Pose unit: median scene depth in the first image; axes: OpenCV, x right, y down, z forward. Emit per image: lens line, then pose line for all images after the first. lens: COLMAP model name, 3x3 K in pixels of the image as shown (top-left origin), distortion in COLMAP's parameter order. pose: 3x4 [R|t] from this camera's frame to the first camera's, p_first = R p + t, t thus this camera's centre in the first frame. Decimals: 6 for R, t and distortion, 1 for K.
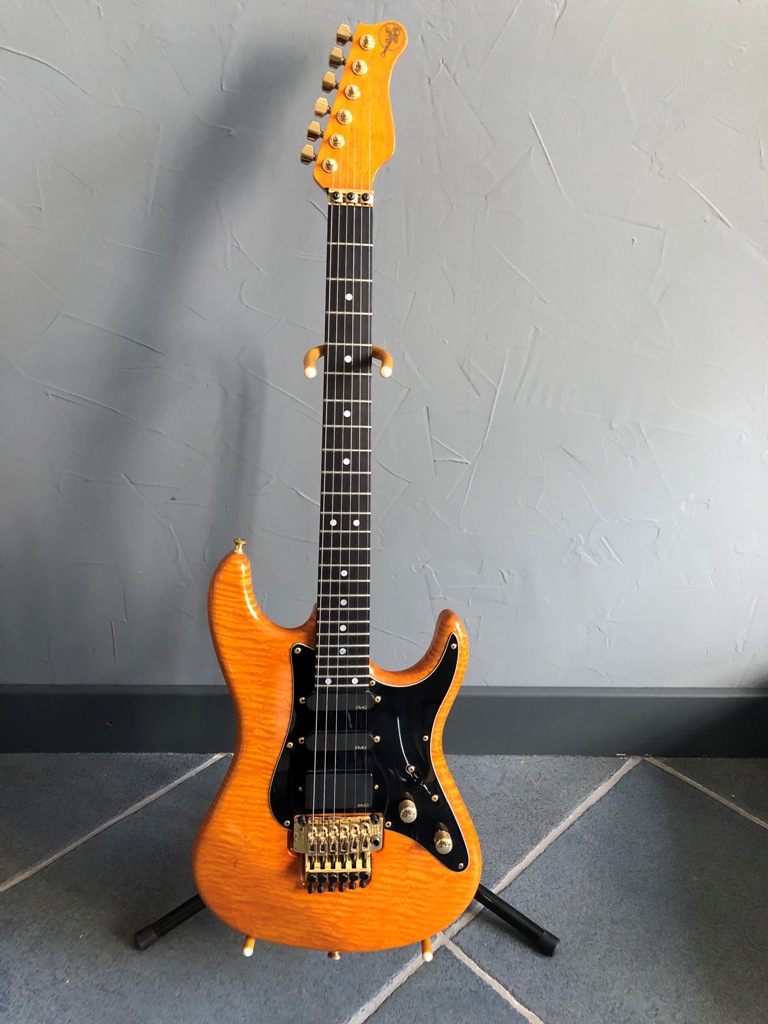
lens RADIAL K [[851.3, 0, 384.0], [0, 851.3, 512.0], [0, 0, 1]] dist [0.007695, 0.002467]
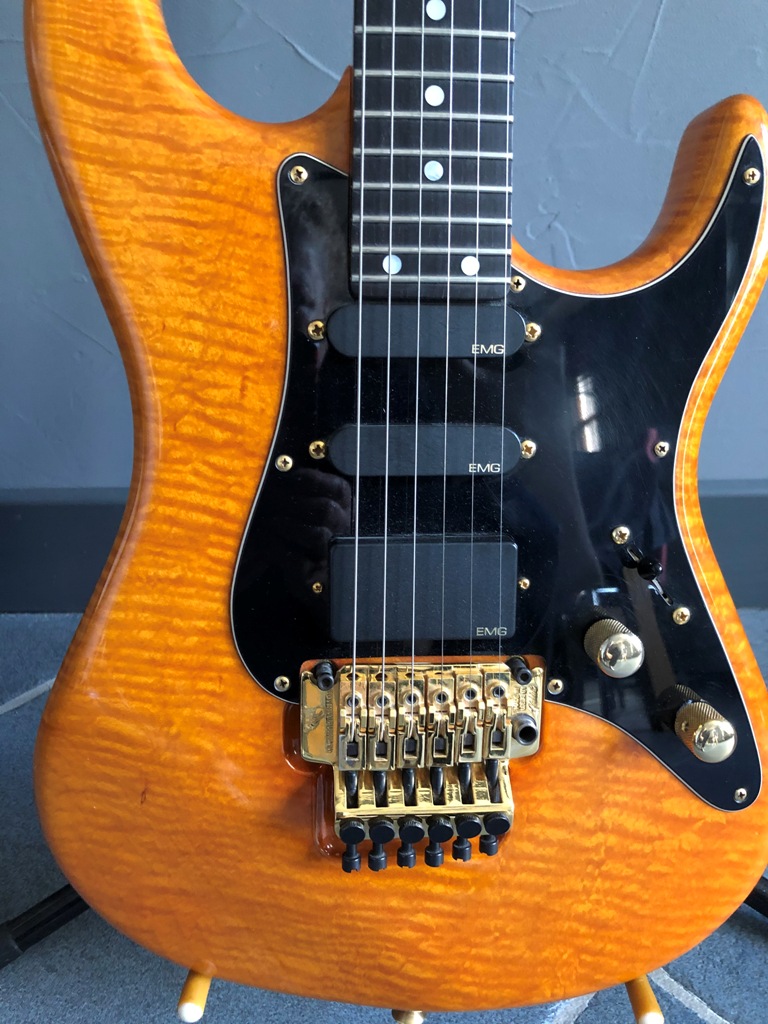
lens RADIAL K [[857.4, 0, 387.3], [0, 857.4, 510.9], [0, 0, 1]] dist [0.015893, 0.007455]
pose [[0.999829, -0.012793, -0.013350, -0.060638], [0.013661, 0.997654, 0.067076, 0.258851], [0.012461, -0.067247, 0.997659, 0.619463]]
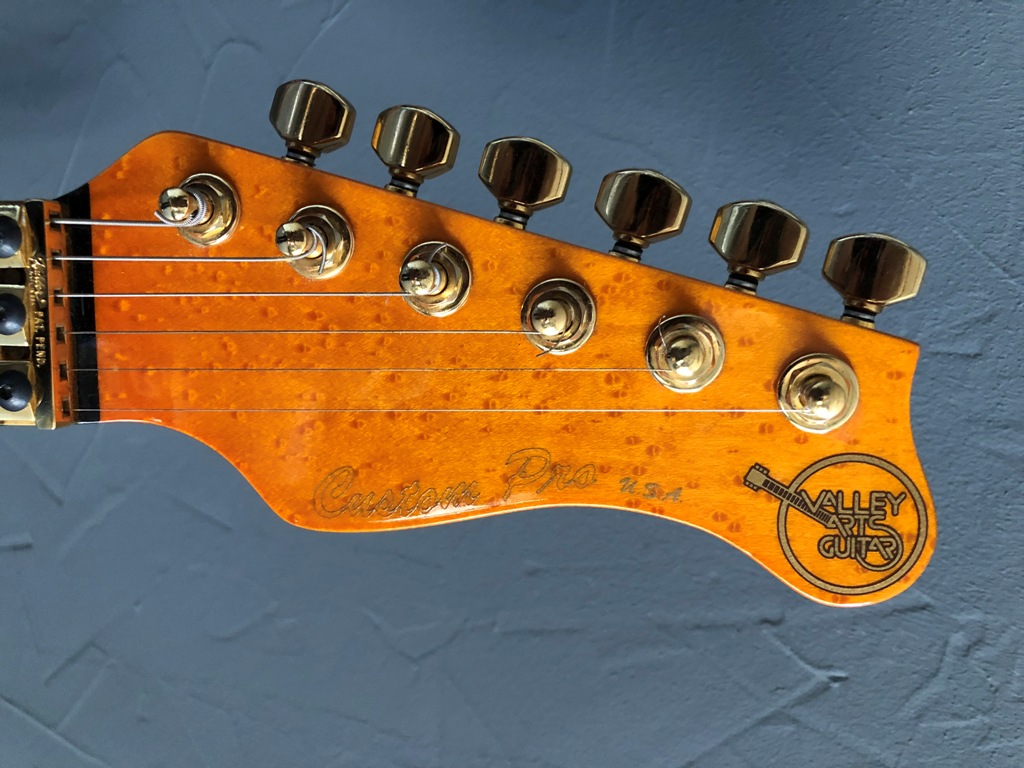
lens RADIAL K [[857.4, 0, 512.0], [0, 857.4, 384.0], [0, 0, 1]] dist [0.015893, 0.007455]
pose [[0.004045, 0.999573, -0.028935, -0.014372], [-0.998184, 0.005775, 0.059967, -0.437984], [0.060108, 0.028639, 0.997781, 0.716891]]
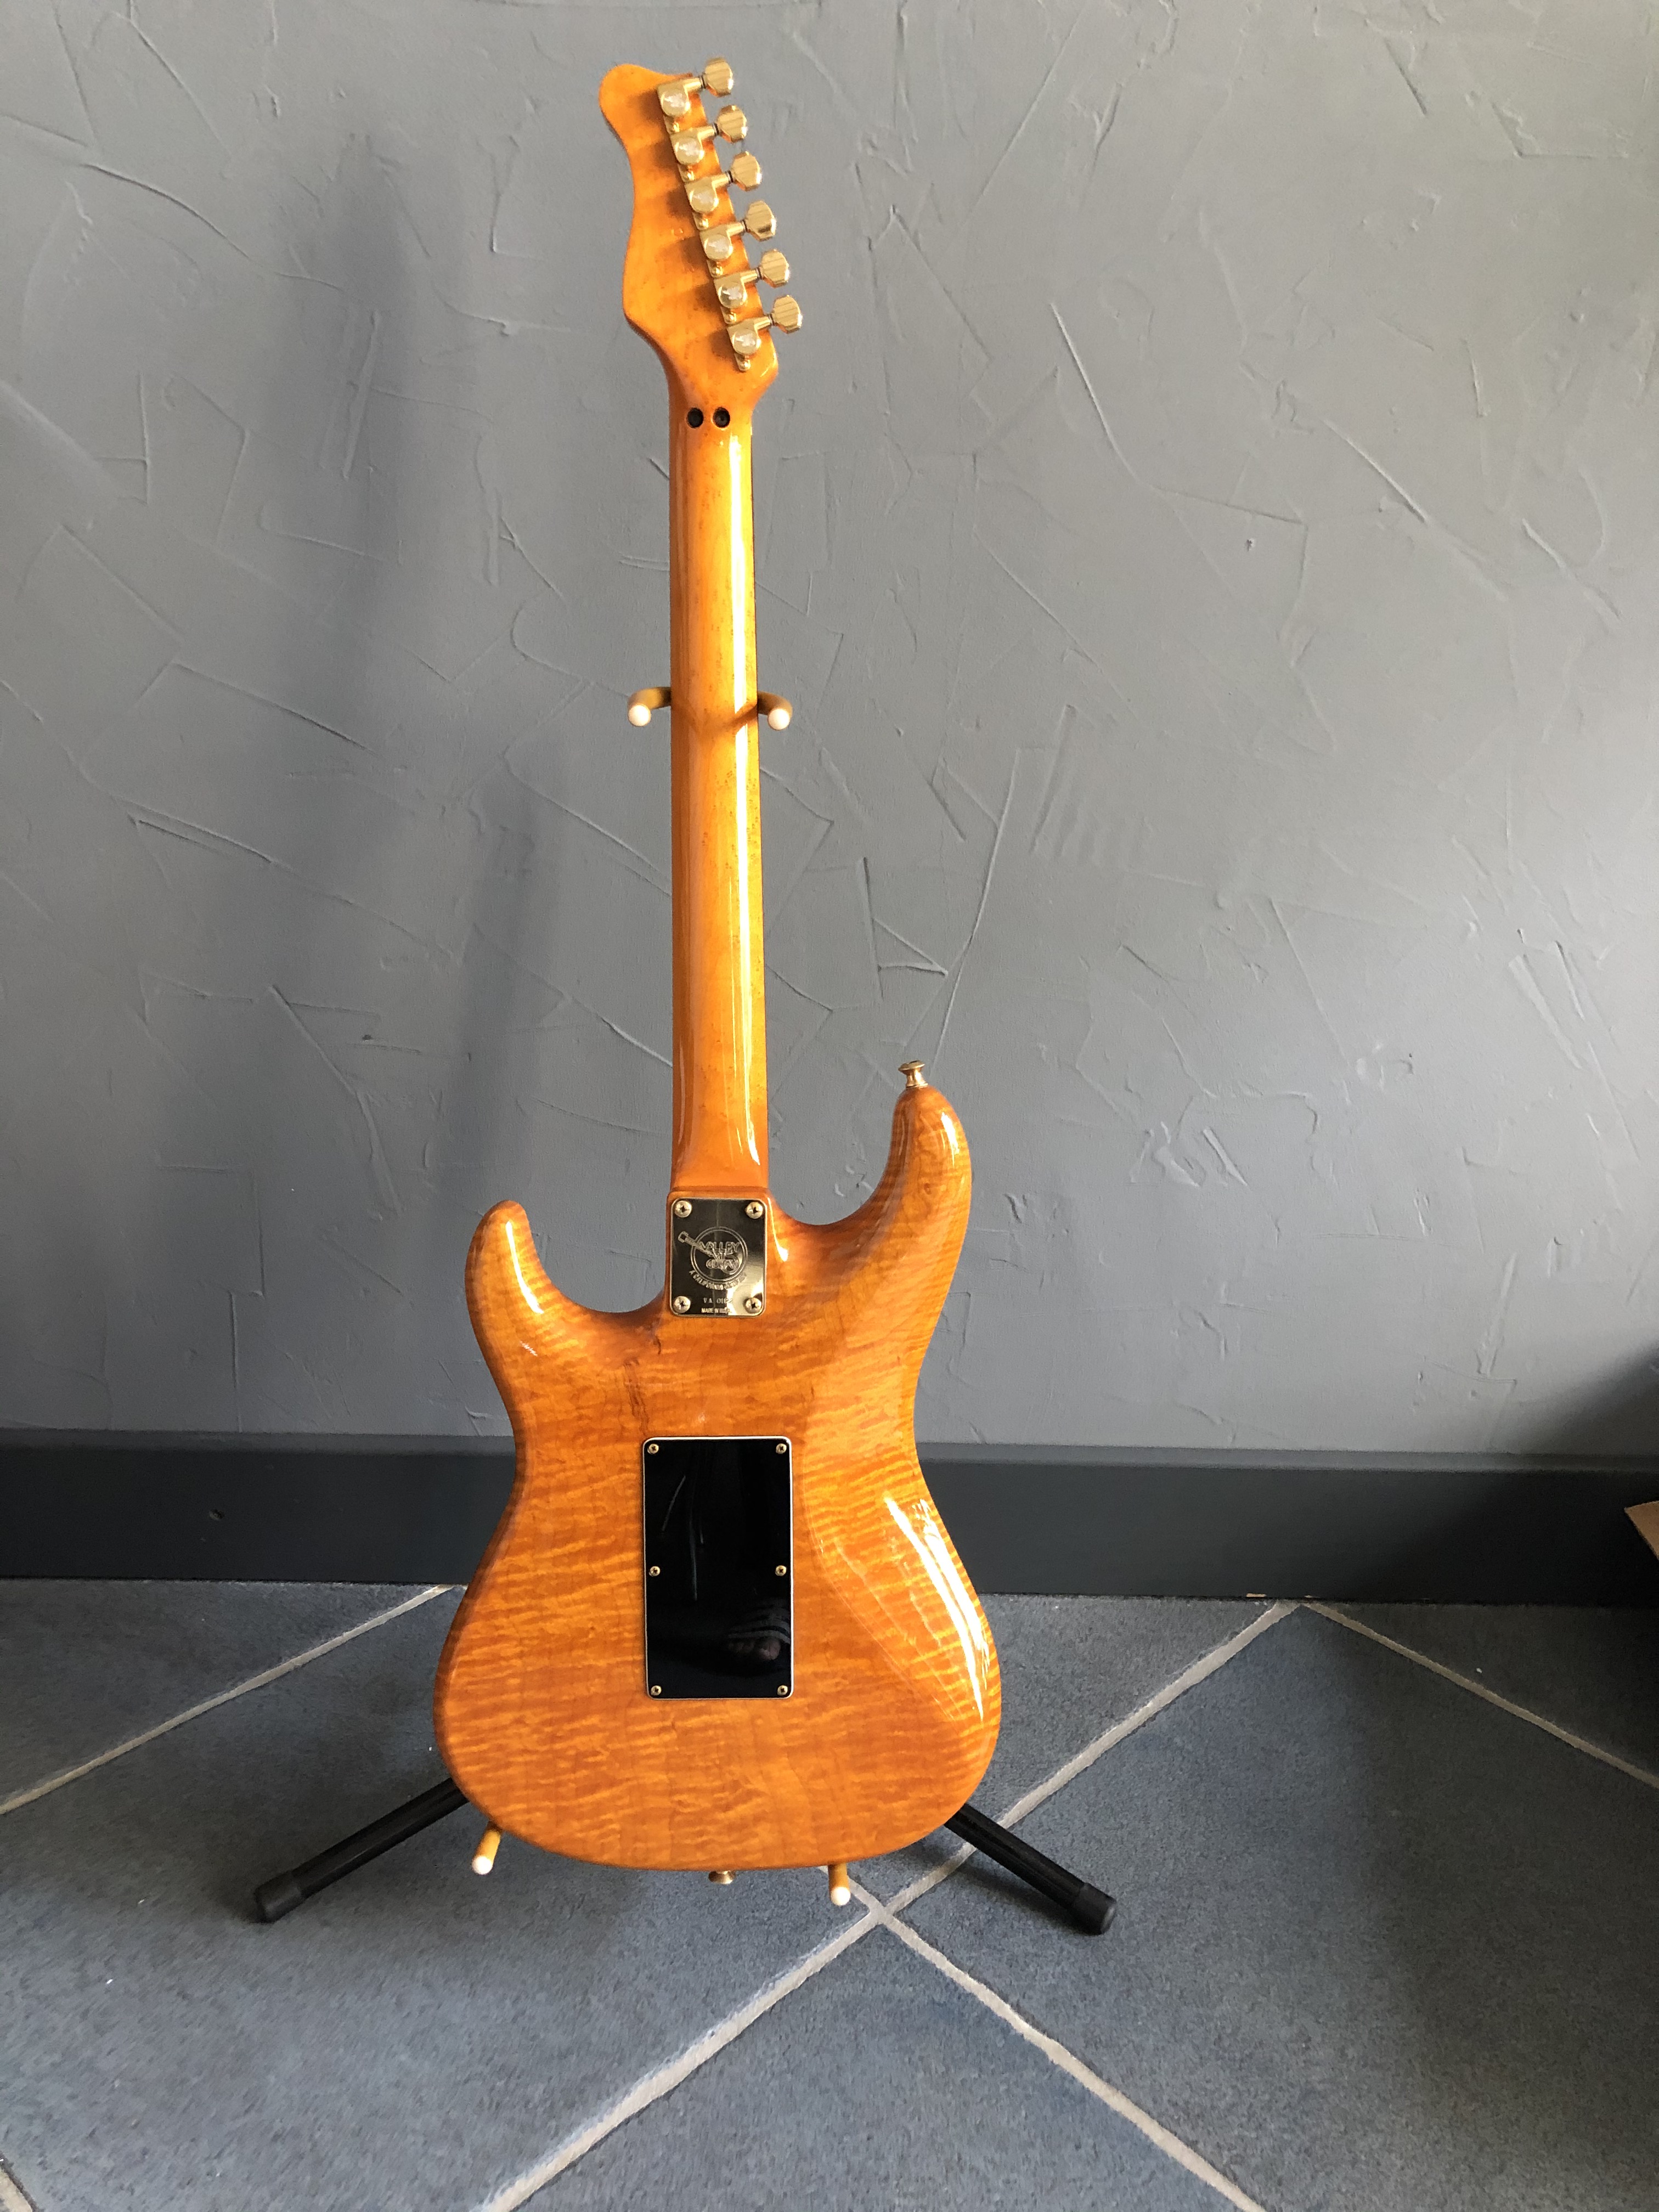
lens RADIAL K [[1852.1, 0, 836.7], [0, 1852.1, 1103.6], [0, 0, 1]] dist [0.015893, 0.007455]
pose [[0.999790, 0.016631, 0.011979, 0.026605], [-0.015263, 0.994198, -0.106477, 0.173041], [-0.013680, 0.106272, 0.994243, -0.132206]]
